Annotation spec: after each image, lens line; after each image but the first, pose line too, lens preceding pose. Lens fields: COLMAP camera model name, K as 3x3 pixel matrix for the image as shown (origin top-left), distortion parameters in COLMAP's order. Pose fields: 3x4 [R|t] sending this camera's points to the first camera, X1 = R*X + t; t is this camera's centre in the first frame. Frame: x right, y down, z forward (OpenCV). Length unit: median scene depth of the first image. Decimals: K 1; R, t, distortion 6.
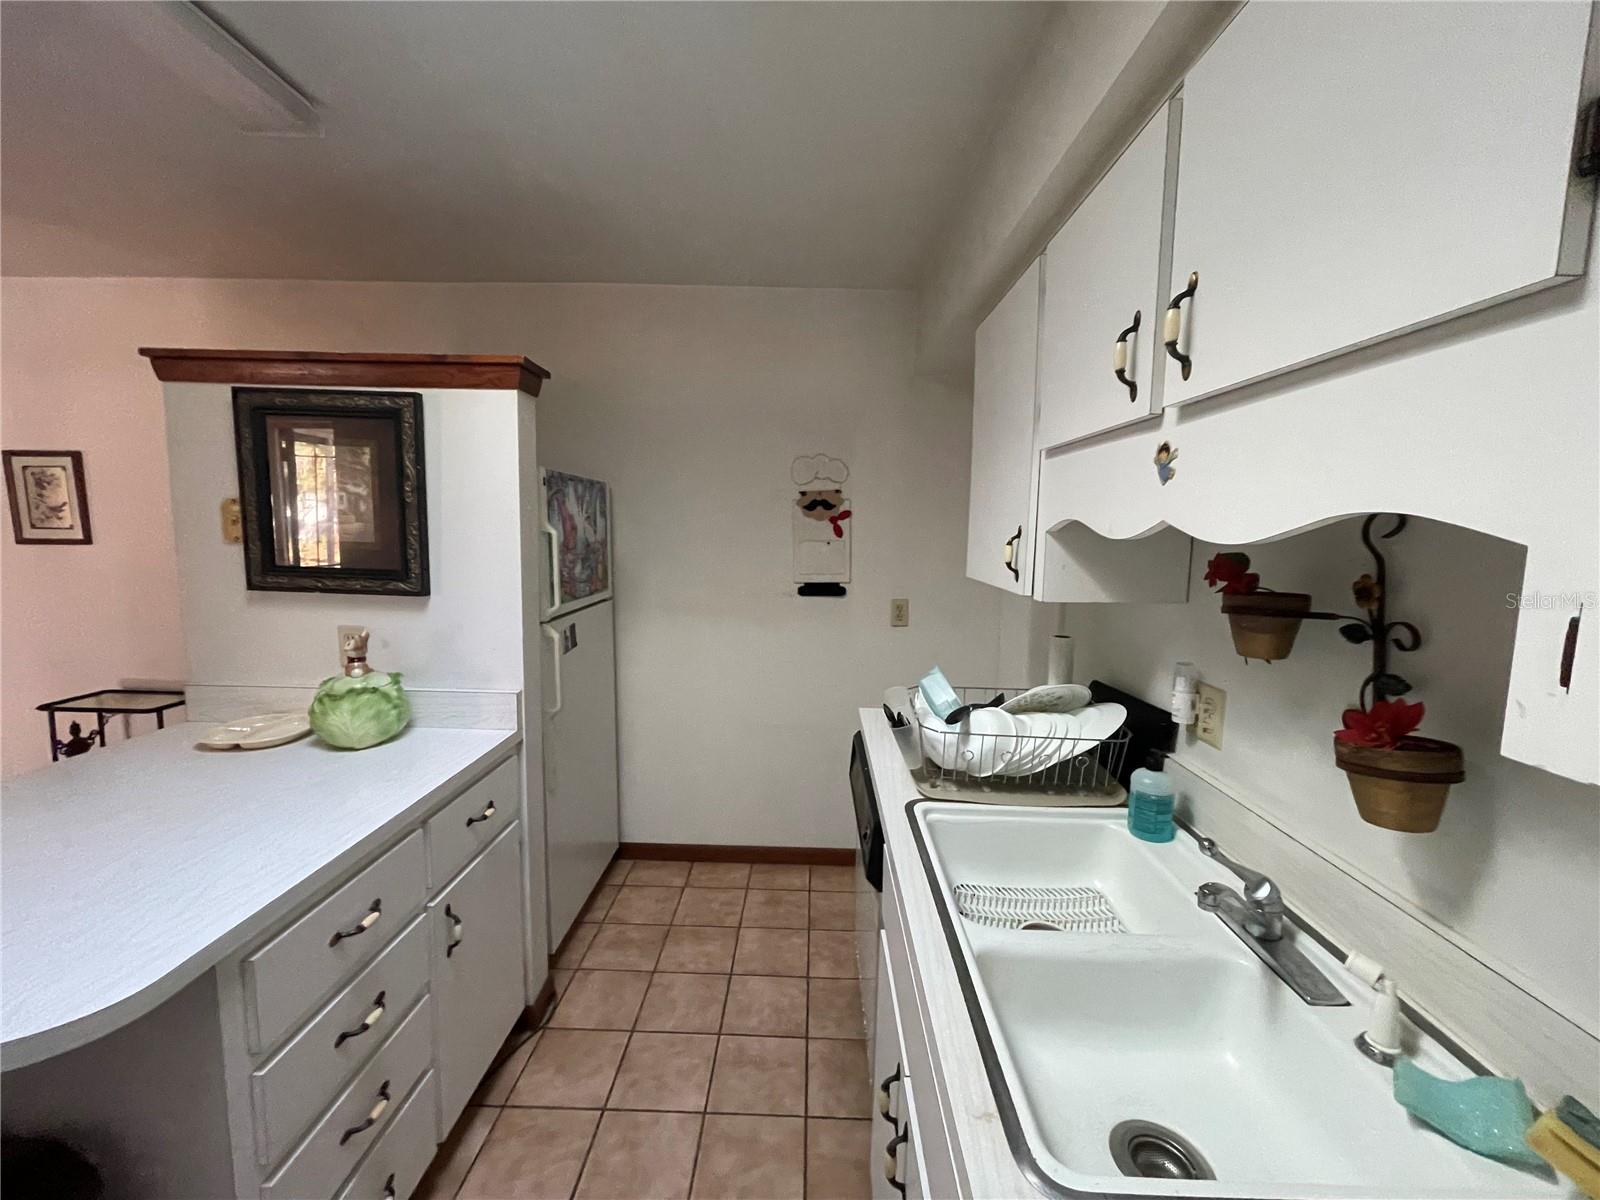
lens RADIAL K [[647.7, 0, 801.9], [0, 647.7, 597.7], [0, 0, 1]] dist [-0.001872, 0.000174]
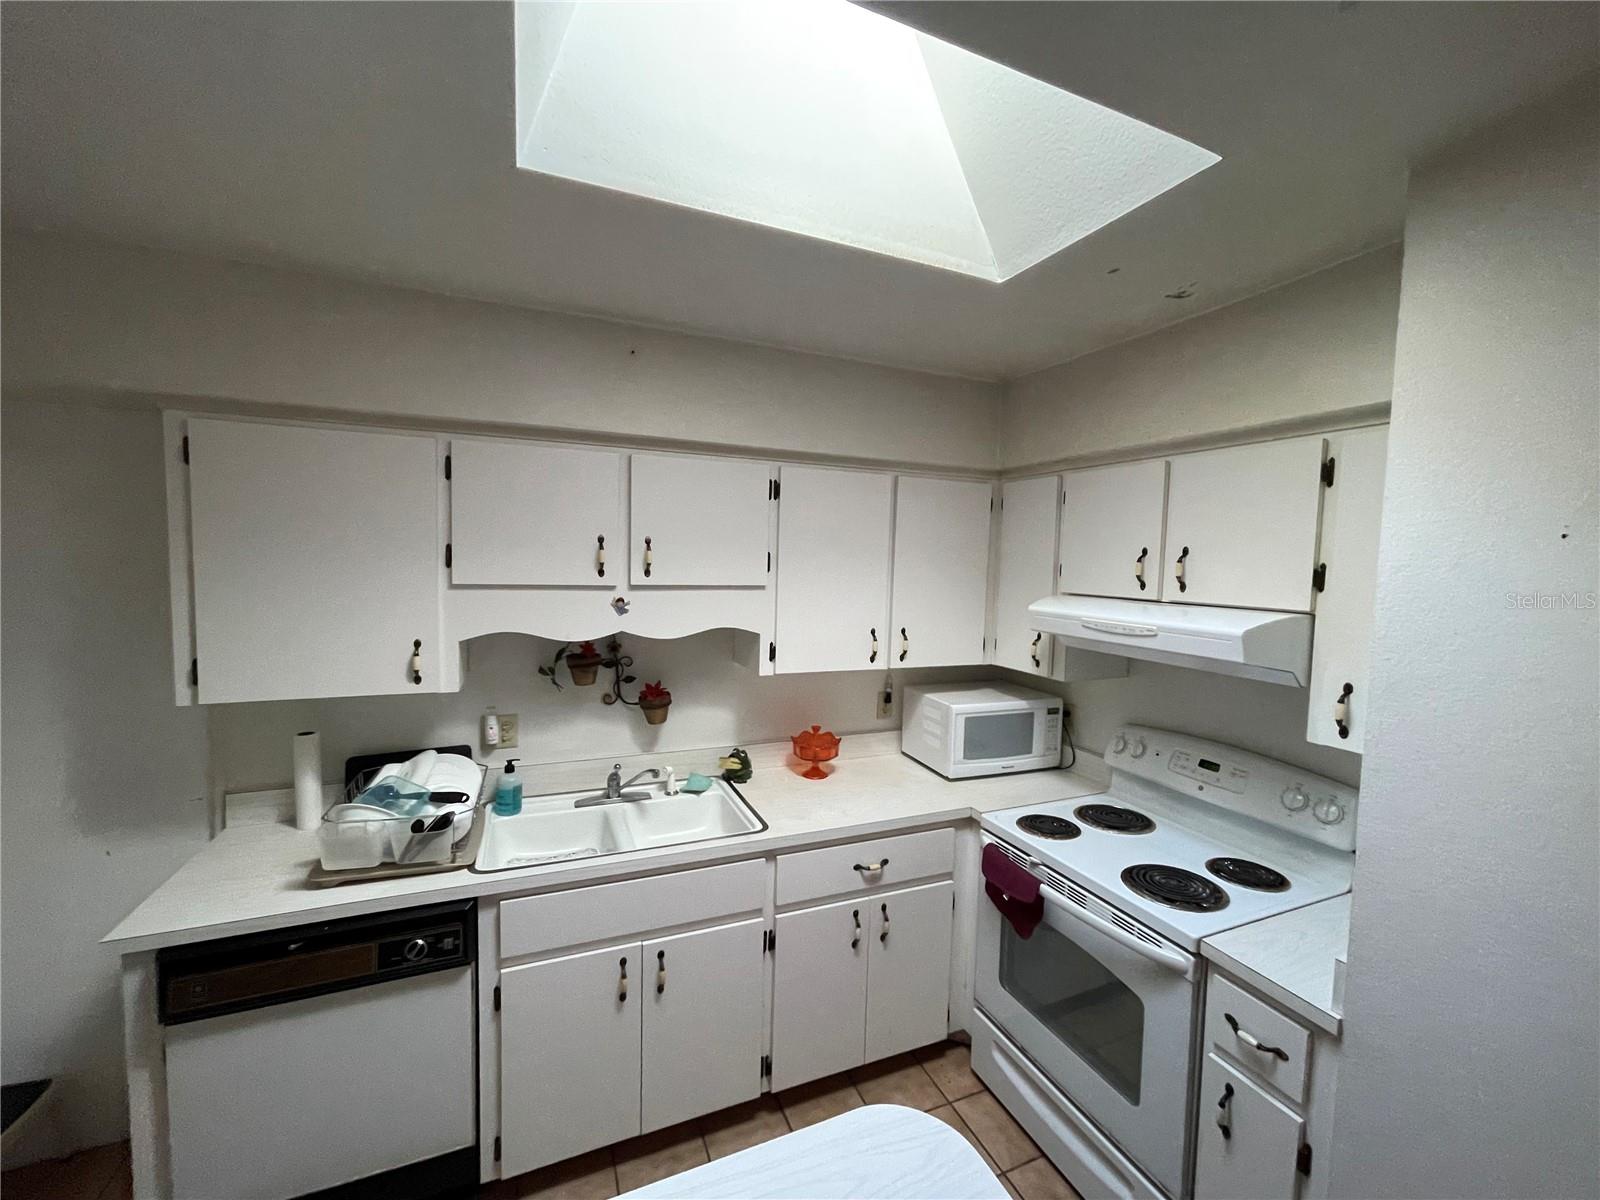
lens RADIAL K [[647.7, 0, 801.9], [0, 647.7, 597.7], [0, 0, 1]] dist [-0.001872, 0.000174]
pose [[-0.409826, -0.081501, 0.908515, -1.765870], [0.072634, 0.989922, 0.121568, -0.465643], [-0.909267, 0.115811, -0.399776, 1.312661]]
